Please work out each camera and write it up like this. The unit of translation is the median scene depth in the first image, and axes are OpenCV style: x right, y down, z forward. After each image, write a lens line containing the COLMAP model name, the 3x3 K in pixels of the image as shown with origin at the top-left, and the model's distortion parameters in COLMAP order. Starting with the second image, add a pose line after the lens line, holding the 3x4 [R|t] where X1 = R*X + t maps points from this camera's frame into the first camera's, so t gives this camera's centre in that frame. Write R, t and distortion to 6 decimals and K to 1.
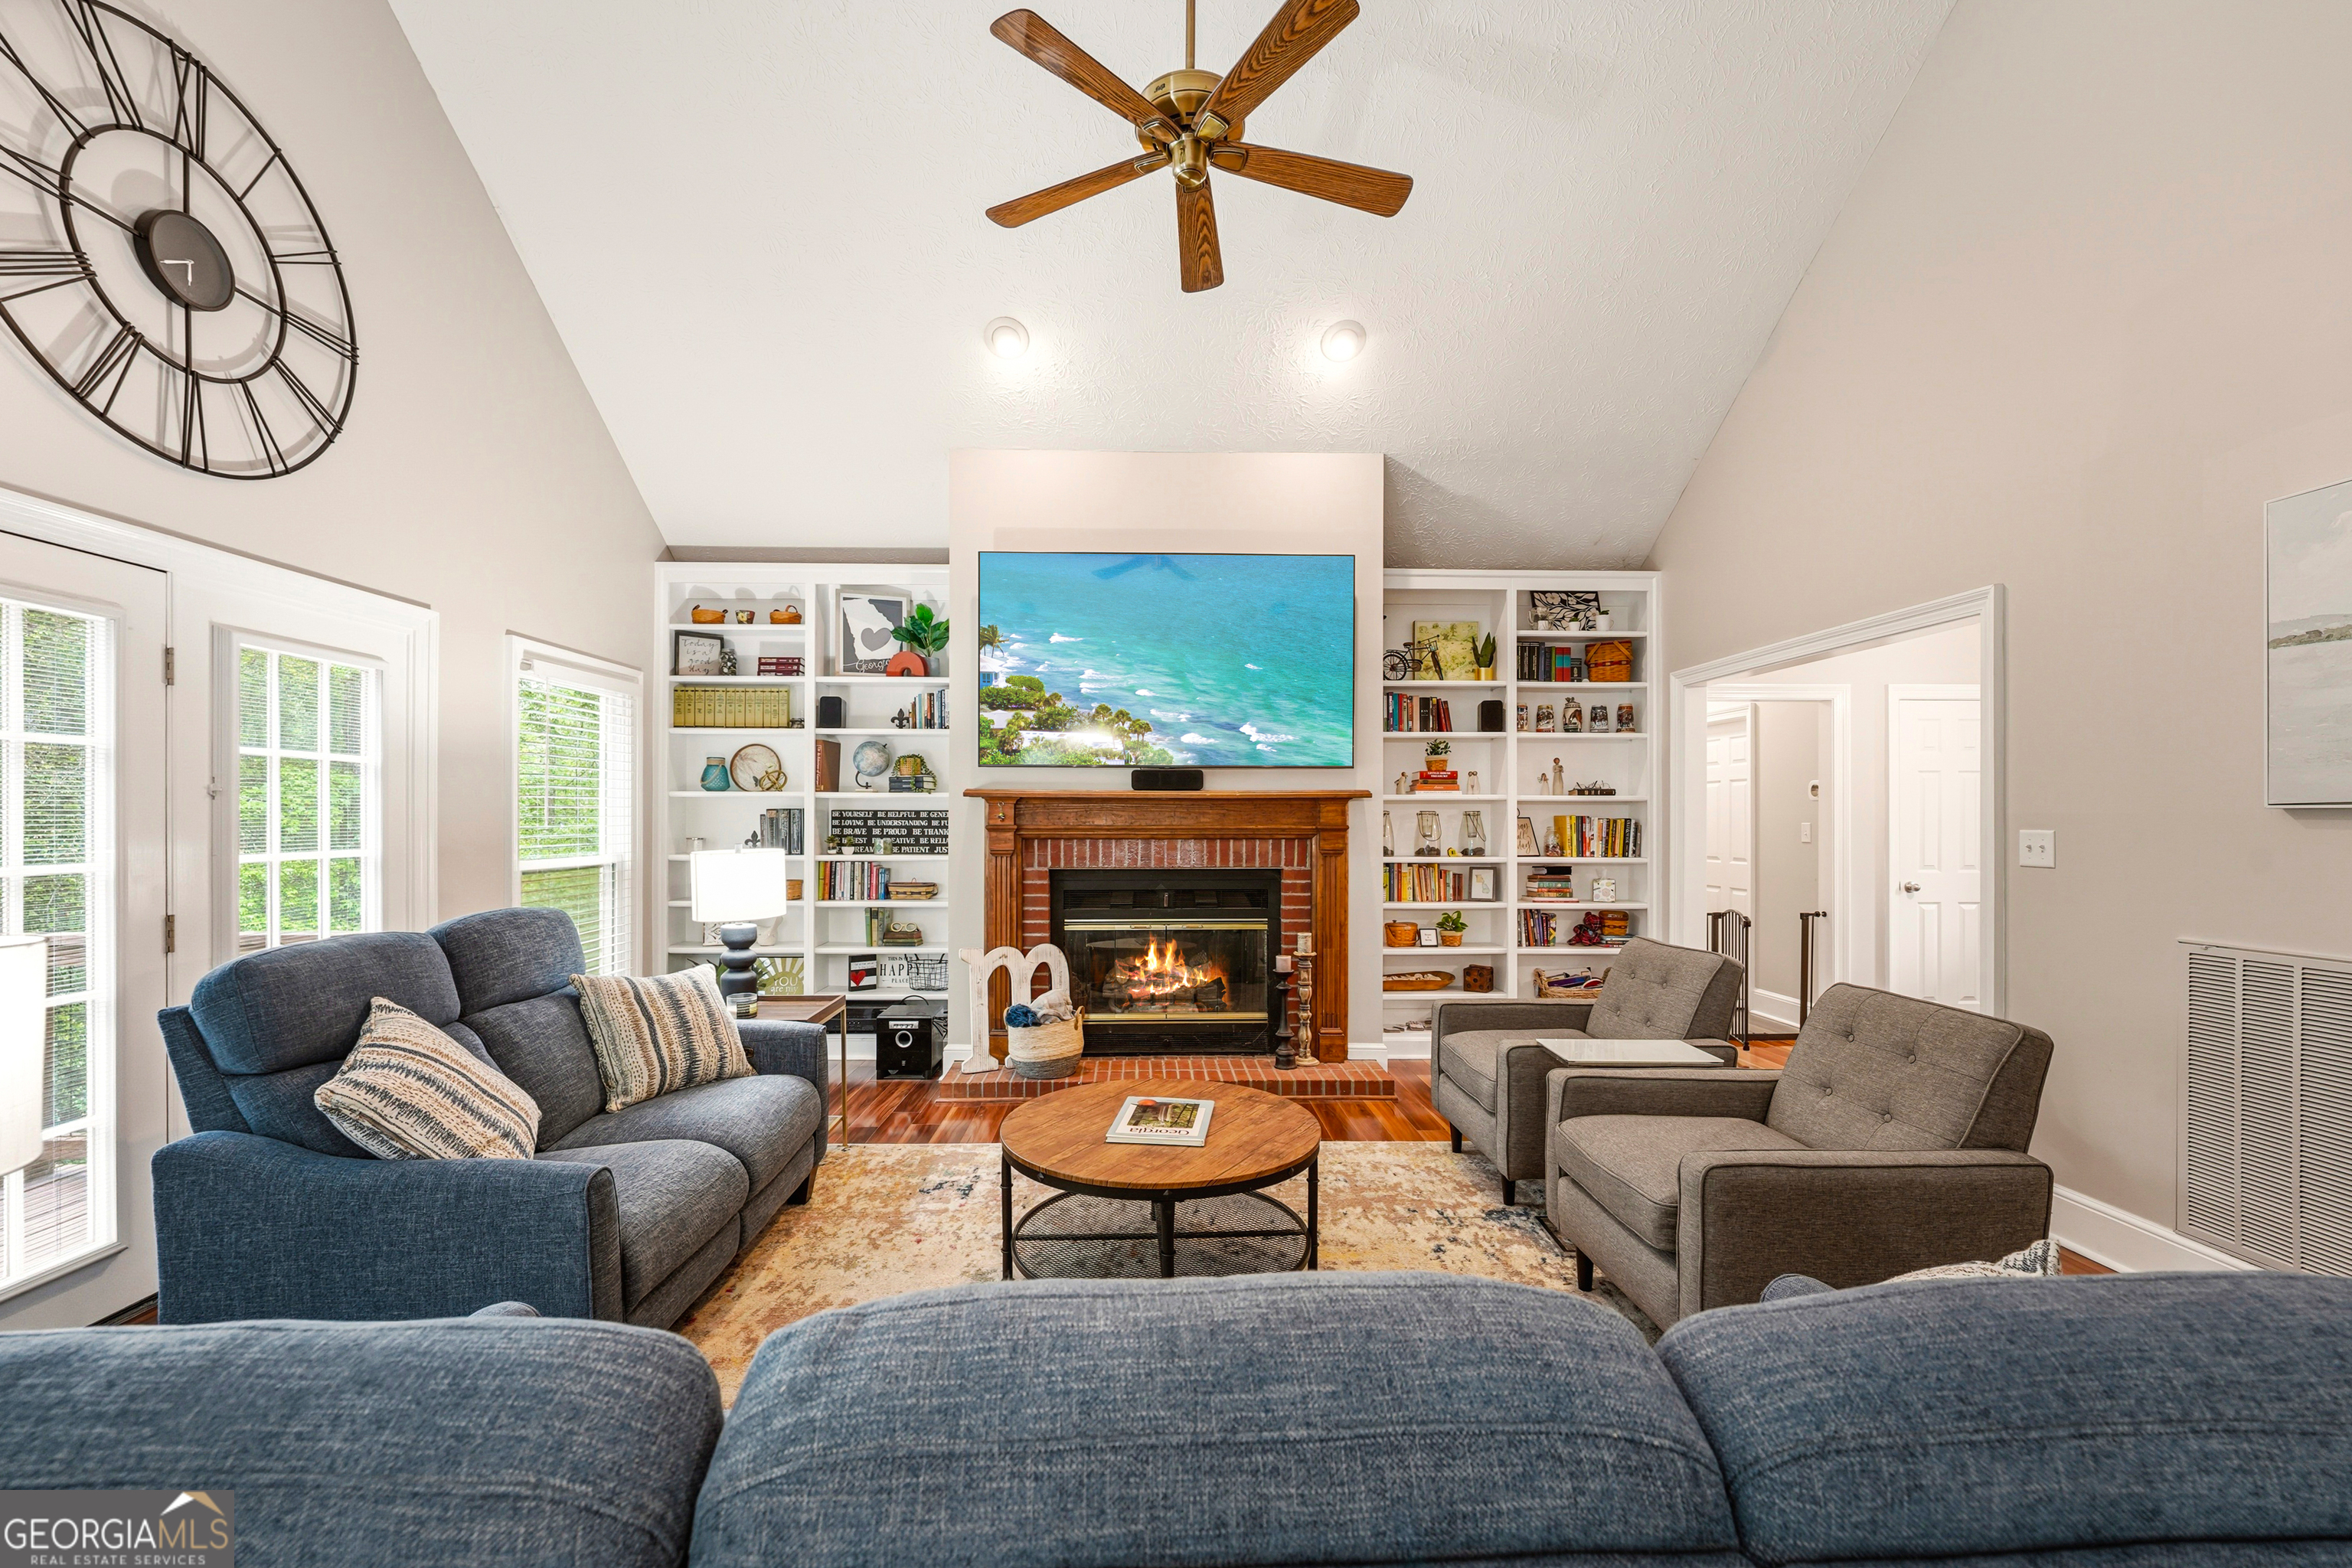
lens RADIAL K [[960.5, 0, 1162.5], [0, 960.5, 819.8], [0, 0, 1]] dist [-0.006937, 0.001444]
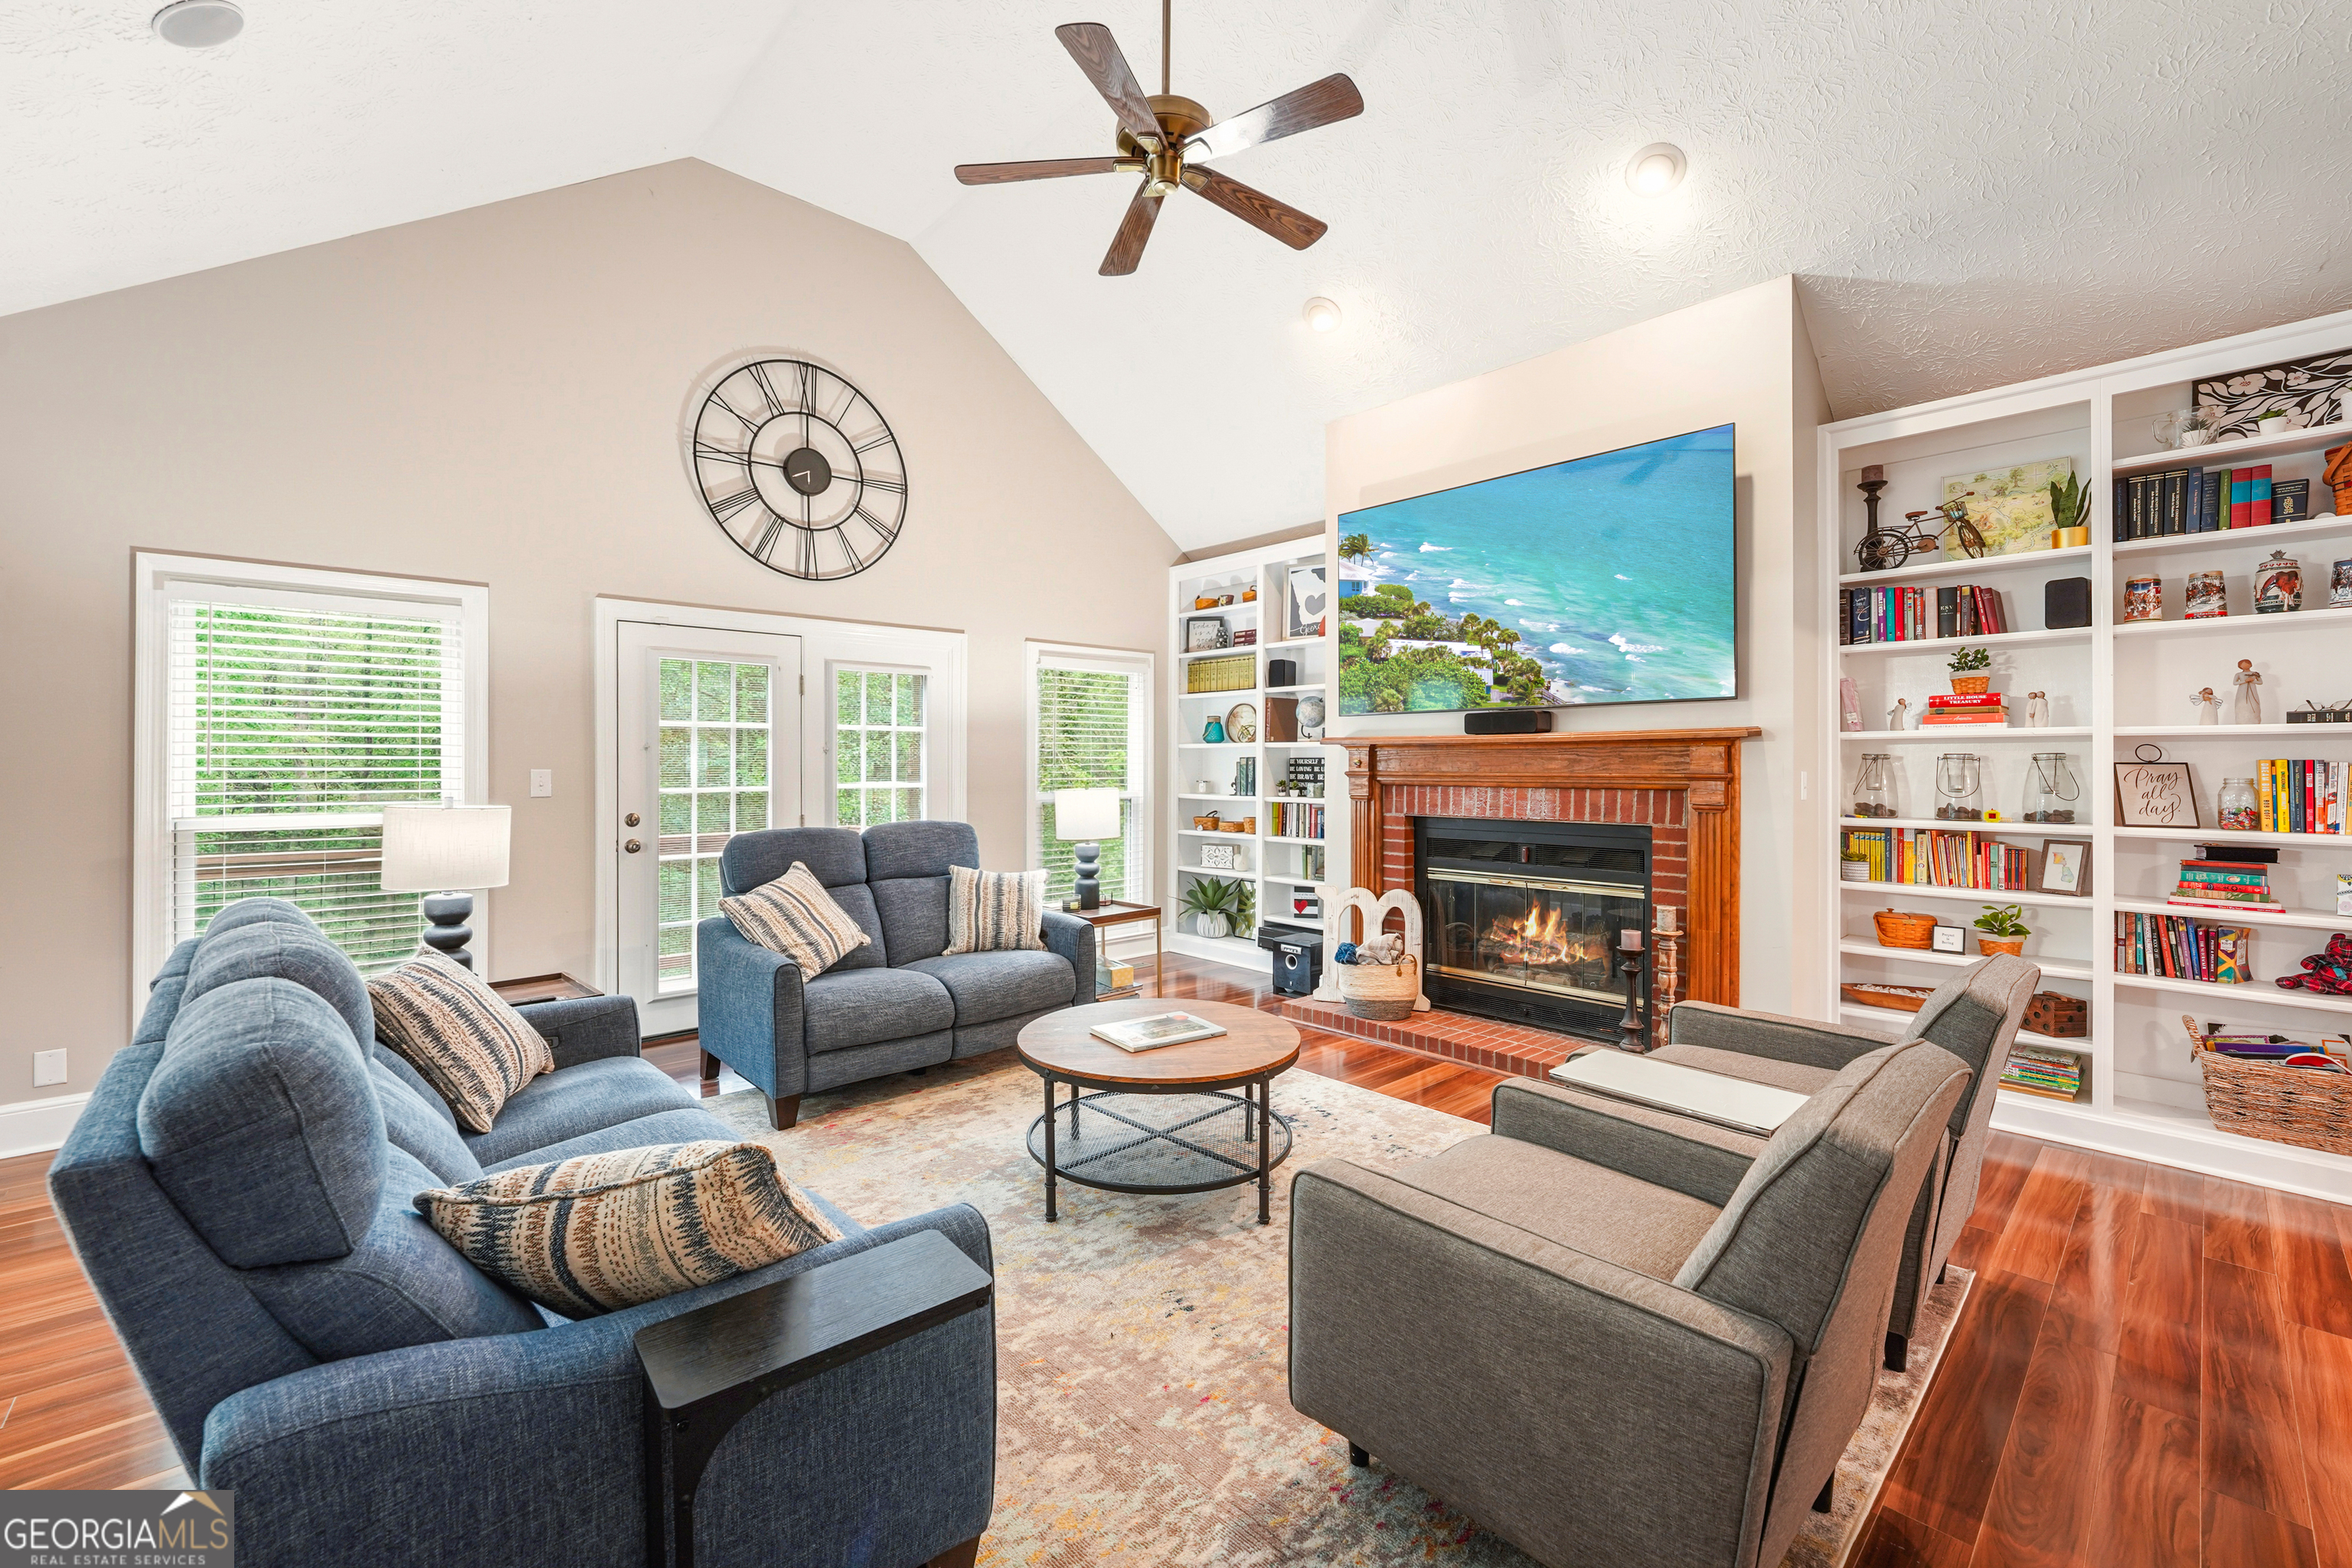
lens RADIAL K [[960.5, 0, 1155.2], [0, 960.5, 770.3], [0, 0, 1]] dist [-0.006937, 0.001444]
pose [[0.655049, 0.003094, -0.755580, 0.466839], [-0.002278, 0.999995, 0.002120, 0.002634], [0.755583, 0.000333, 0.655053, 0.143777]]
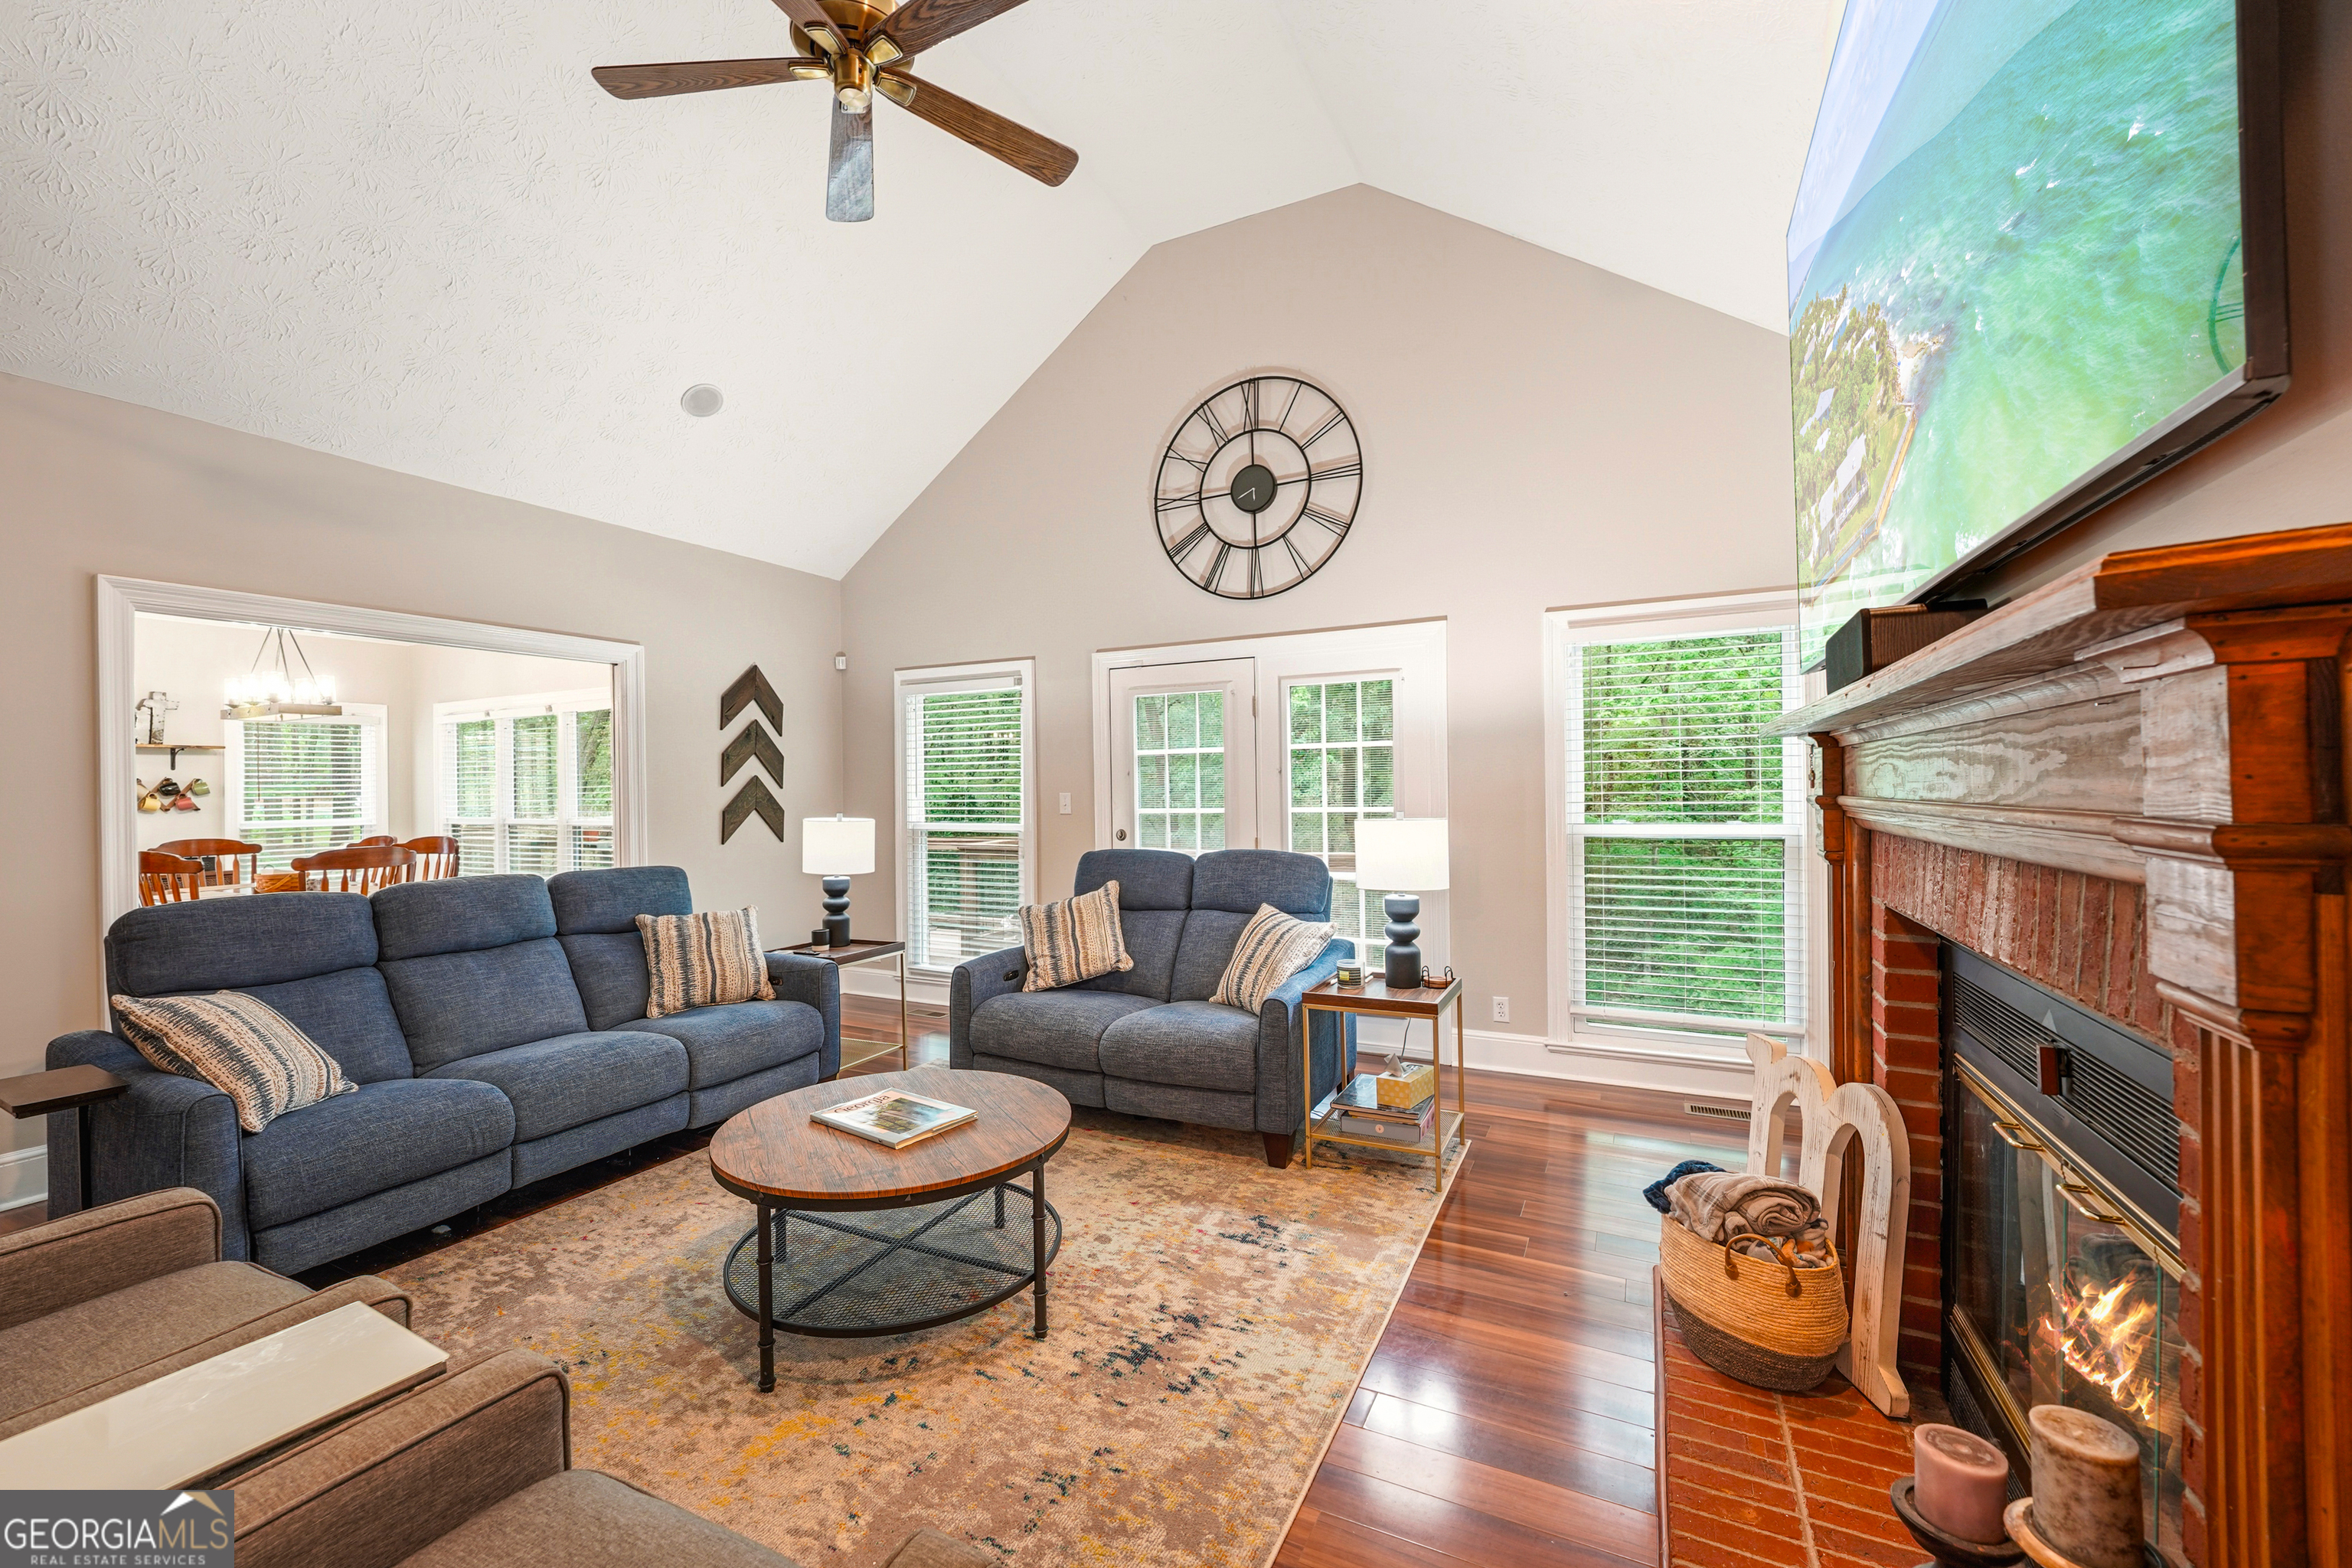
lens RADIAL K [[960.5, 0, 1163.8], [0, 960.5, 780.9], [0, 0, 1]] dist [-0.006937, 0.001444]
pose [[-0.473752, -0.004957, -0.880644, 0.380677], [0.005182, 0.999951, -0.008416, 0.001203], [0.880643, -0.008551, -0.473703, 0.919005]]
